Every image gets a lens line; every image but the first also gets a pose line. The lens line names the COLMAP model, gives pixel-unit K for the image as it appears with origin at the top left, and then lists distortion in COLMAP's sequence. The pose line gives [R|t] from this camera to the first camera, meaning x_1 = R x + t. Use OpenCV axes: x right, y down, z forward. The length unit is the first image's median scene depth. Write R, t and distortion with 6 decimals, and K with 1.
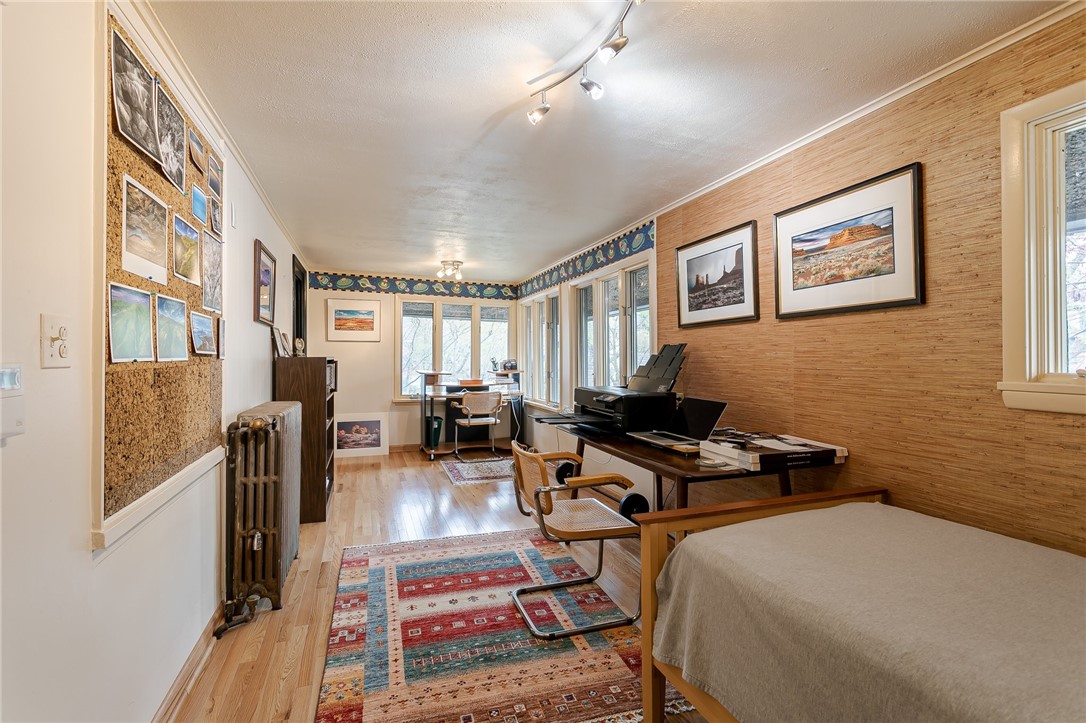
lens RADIAL K [[511.6, 0, 543.1], [0, 511.6, 354.1], [0, 0, 1]] dist [0.001463, 0.000095]
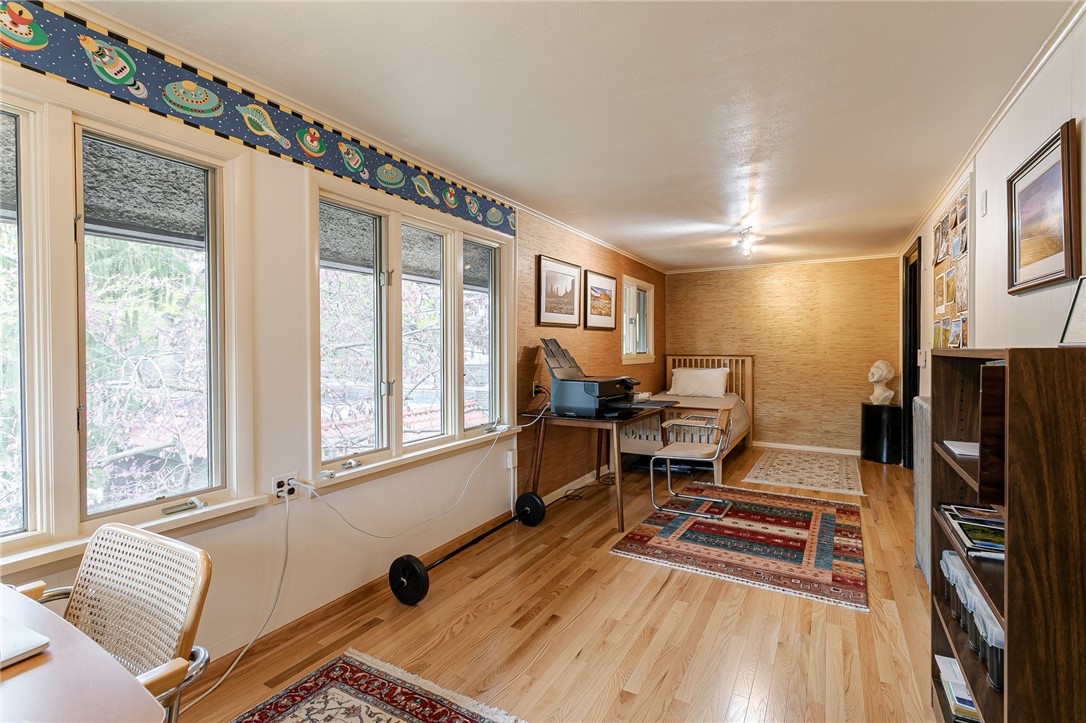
lens RADIAL K [[511.6, 0, 543.1], [0, 511.6, 354.1], [0, 0, 1]] dist [0.001463, 0.000095]
pose [[-0.662119, -0.004047, 0.749388, -0.711513], [-0.001380, 0.999990, 0.004181, 0.013059], [-0.749398, 0.001735, -0.662118, 2.075777]]
